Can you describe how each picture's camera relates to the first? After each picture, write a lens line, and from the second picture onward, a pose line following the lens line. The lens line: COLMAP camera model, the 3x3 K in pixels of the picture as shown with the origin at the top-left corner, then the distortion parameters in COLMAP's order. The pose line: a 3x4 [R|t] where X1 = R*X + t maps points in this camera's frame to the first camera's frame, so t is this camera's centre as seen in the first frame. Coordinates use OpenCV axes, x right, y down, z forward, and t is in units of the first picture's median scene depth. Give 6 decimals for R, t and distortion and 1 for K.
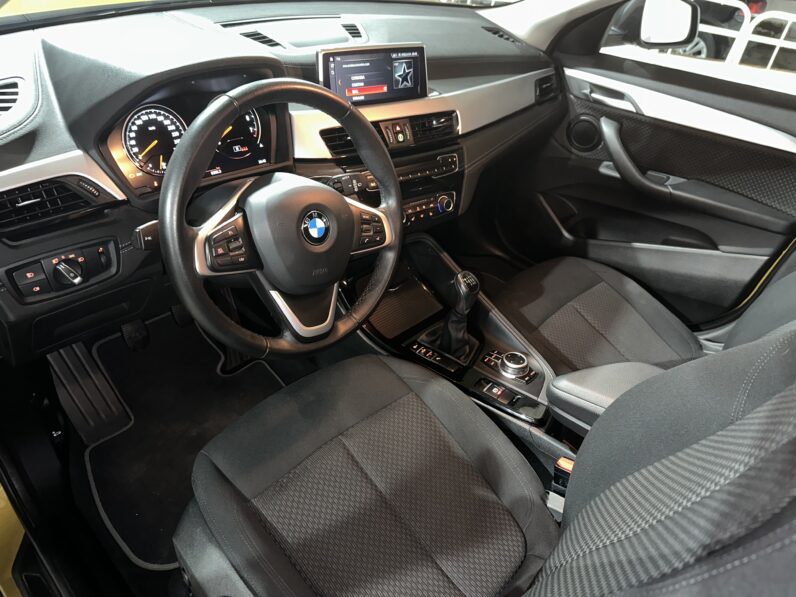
lens RADIAL K [[563.1, 0, 398.0], [0, 563.1, 298.5], [0, 0, 1]] dist [0.064839, -0.140176]
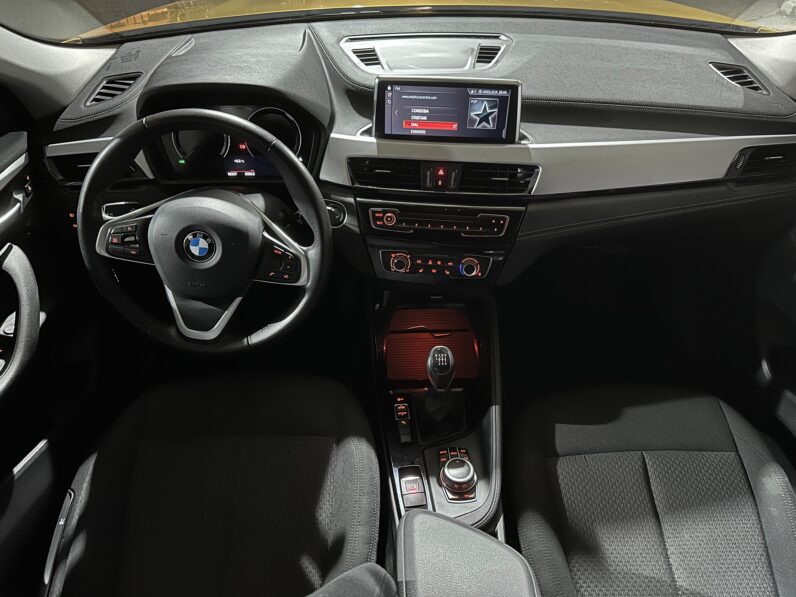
lens RADIAL K [[553.6, 0, 398.0], [0, 553.6, 298.5], [0, 0, 1]] dist [0.086930, -0.157445]
pose [[0.716041, 0.362863, -0.596335, 0.543839], [-0.341991, 0.927085, 0.153479, -0.222126], [0.608545, 0.094044, 0.787927, 0.270886]]
